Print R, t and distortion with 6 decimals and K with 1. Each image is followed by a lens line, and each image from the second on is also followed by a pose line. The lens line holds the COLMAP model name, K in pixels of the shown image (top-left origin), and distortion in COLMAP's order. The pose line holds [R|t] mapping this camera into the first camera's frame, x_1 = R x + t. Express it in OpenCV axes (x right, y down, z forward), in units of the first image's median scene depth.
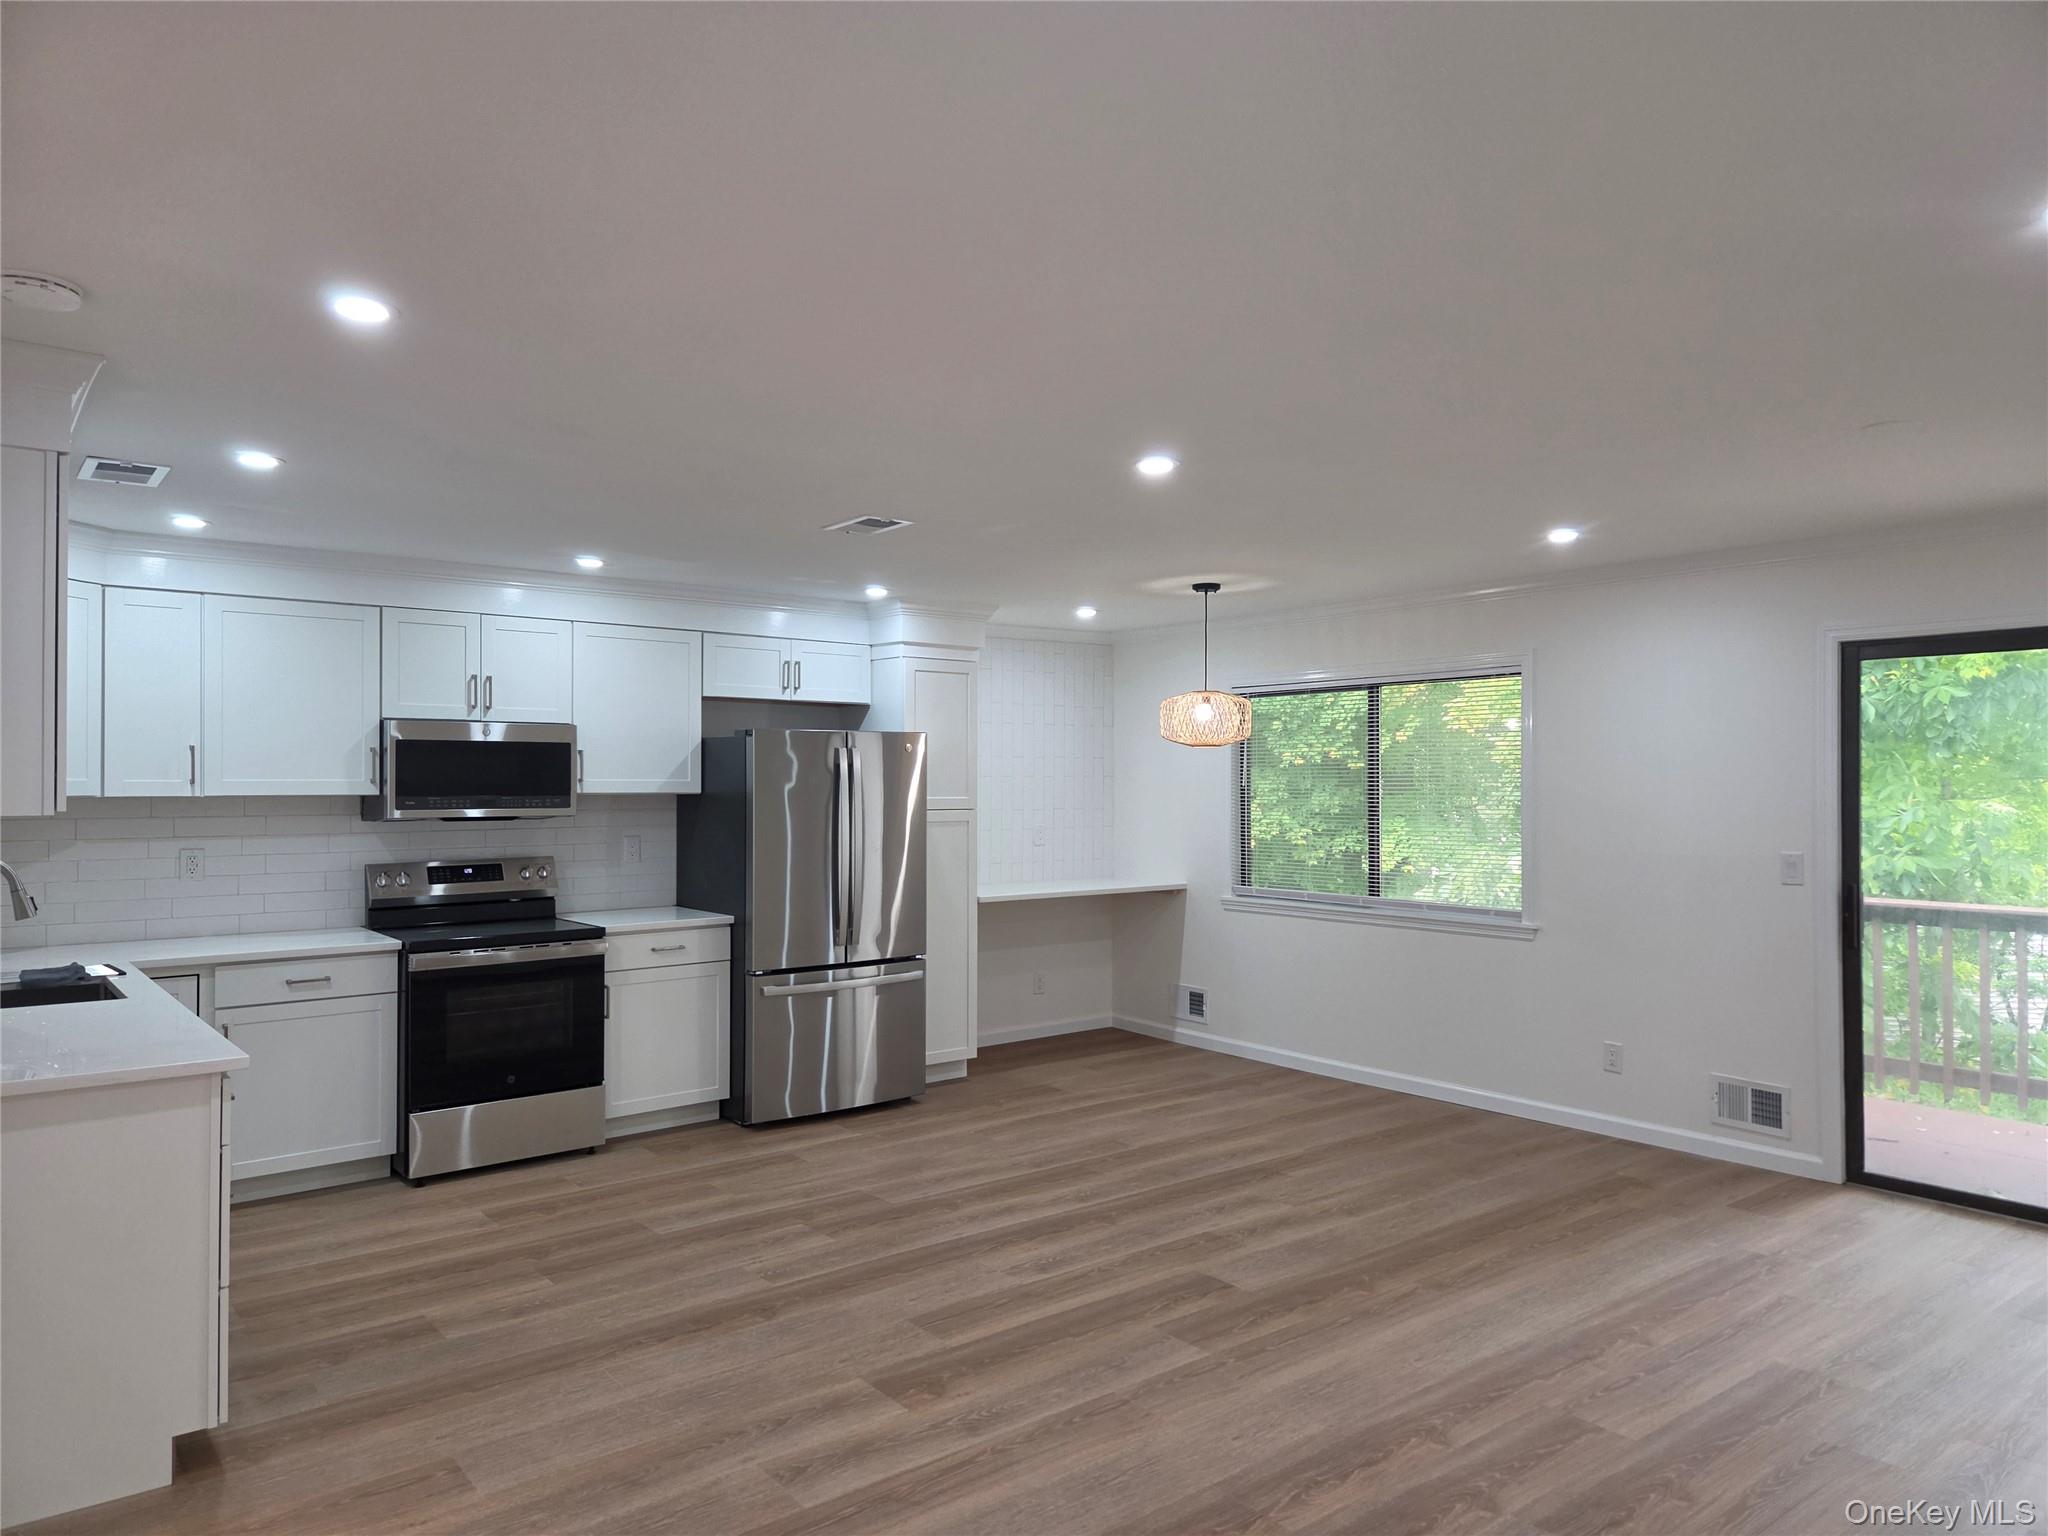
lens RADIAL K [[1380.2, 0, 1036.3], [0, 1380.2, 770.4], [0, 0, 1]] dist [0.074921, -0.062256]
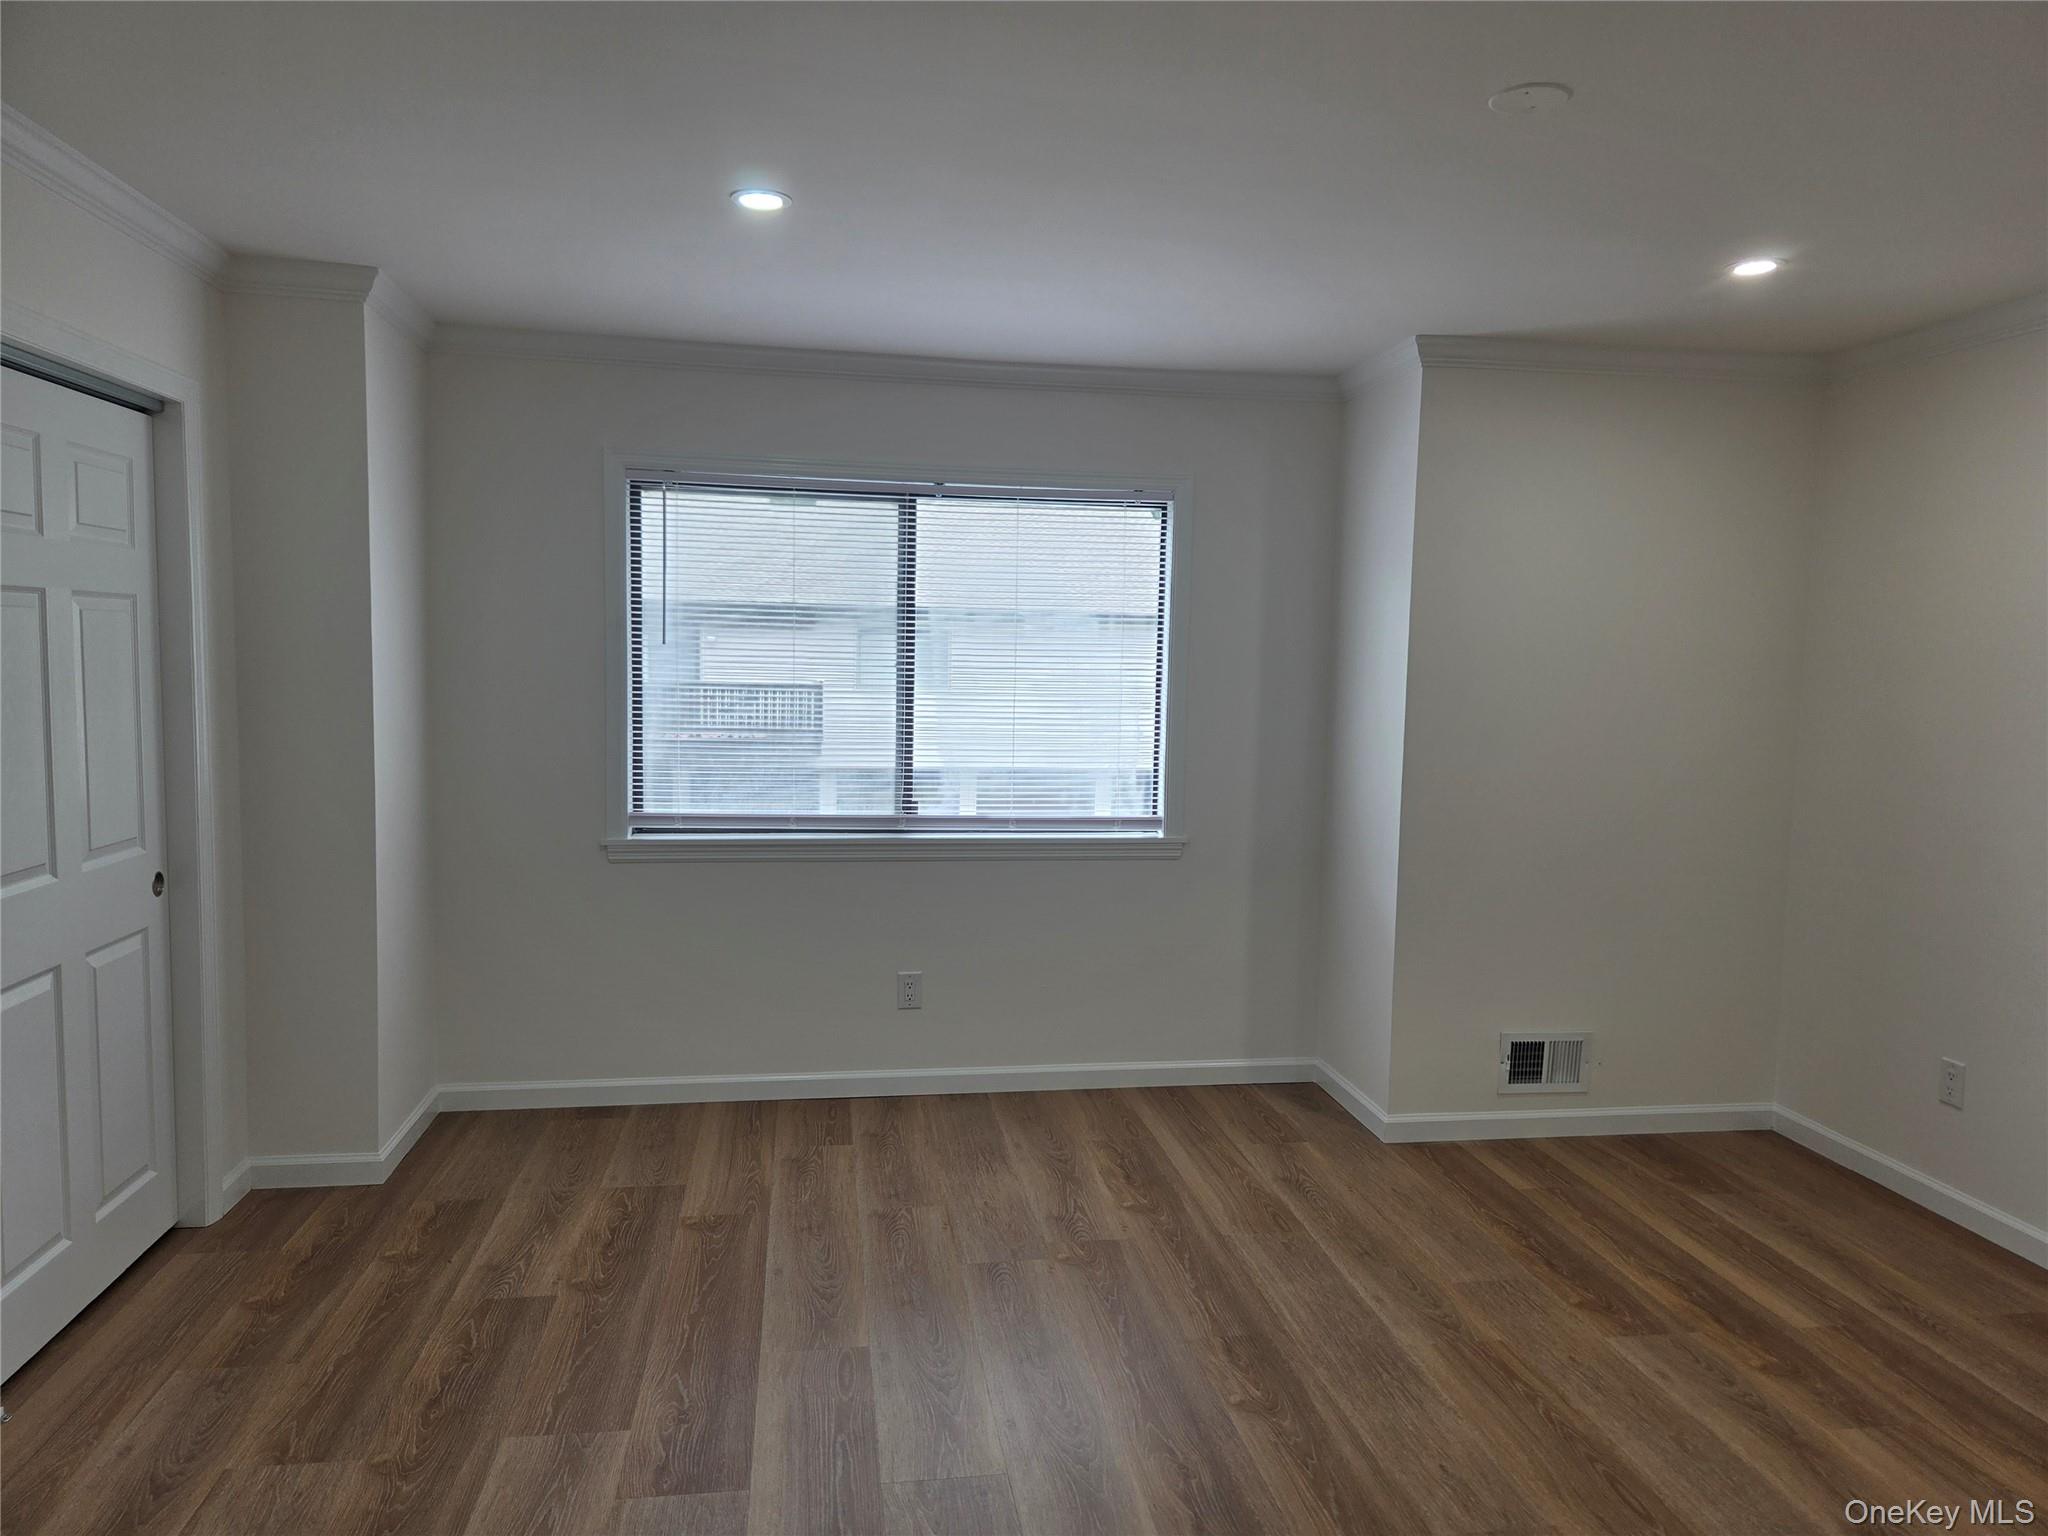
lens RADIAL K [[1380.2, 0, 1022.2], [0, 1380.2, 769.3], [0, 0, 1]] dist [0.074921, -0.062256]
pose [[-0.494258, 0.060480, -0.867209, 0.416559], [-0.012928, 0.996955, 0.076897, 0.013761], [0.869219, 0.049218, -0.491971, 1.347610]]
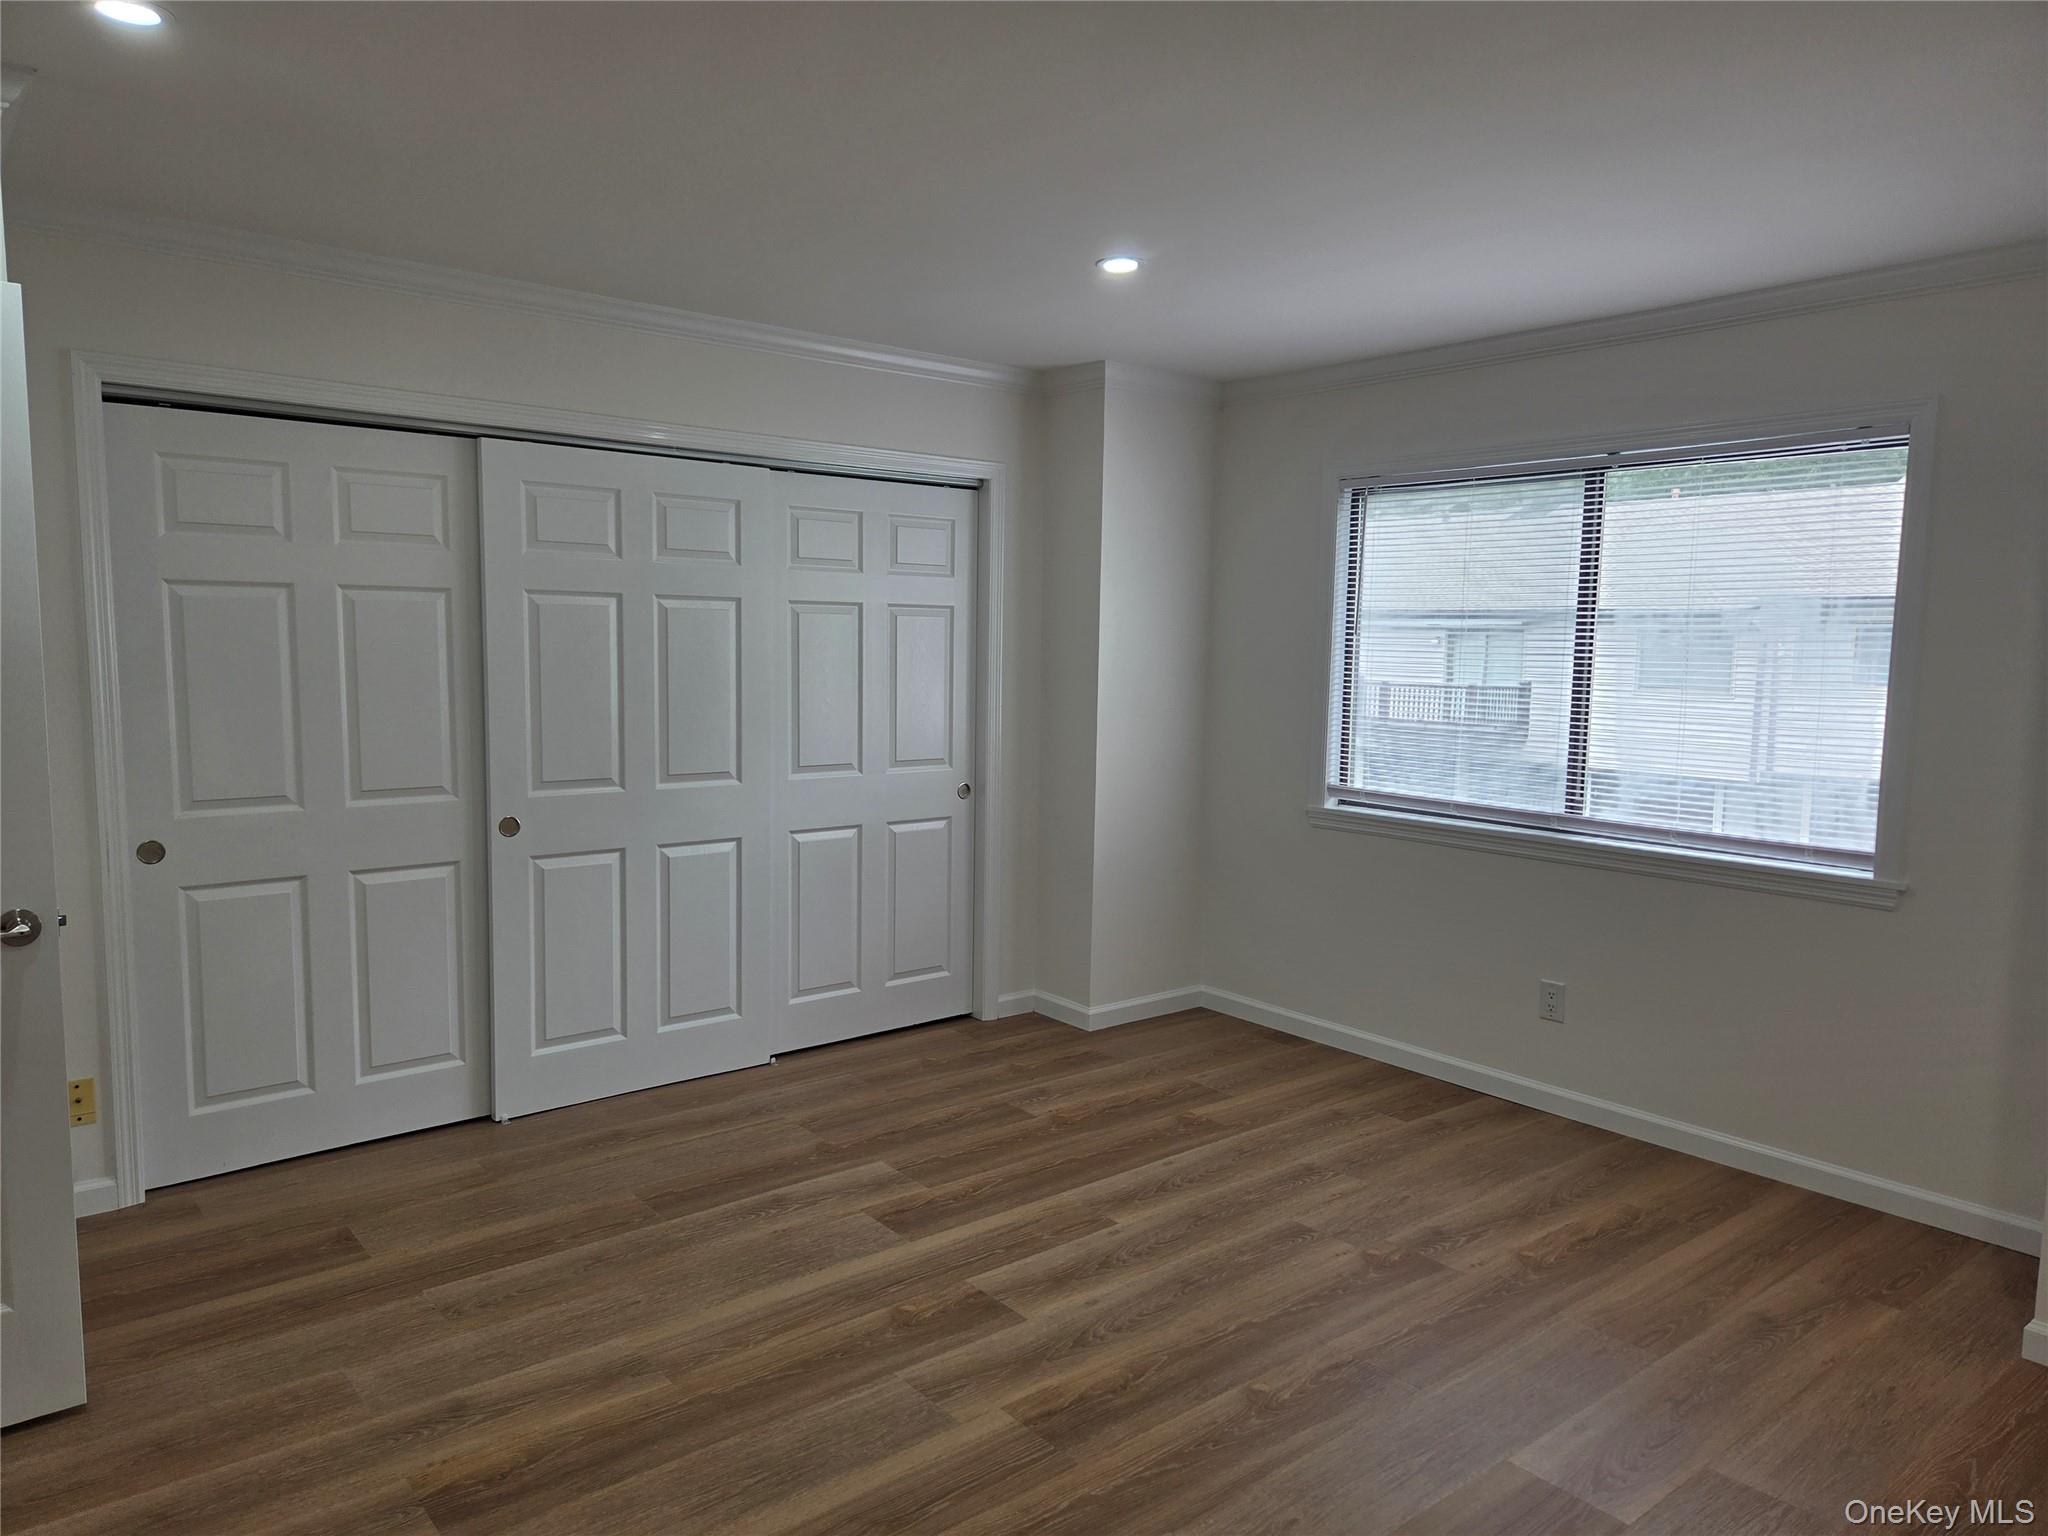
lens RADIAL K [[1380.2, 0, 1042.5], [0, 1380.2, 777.3], [0, 0, 1]] dist [0.074921, -0.062256]
pose [[-0.999757, -0.017154, -0.013824, 0.055394], [-0.018347, 0.995645, 0.091399, 0.018976], [0.012196, 0.091630, -0.995718, 1.638760]]
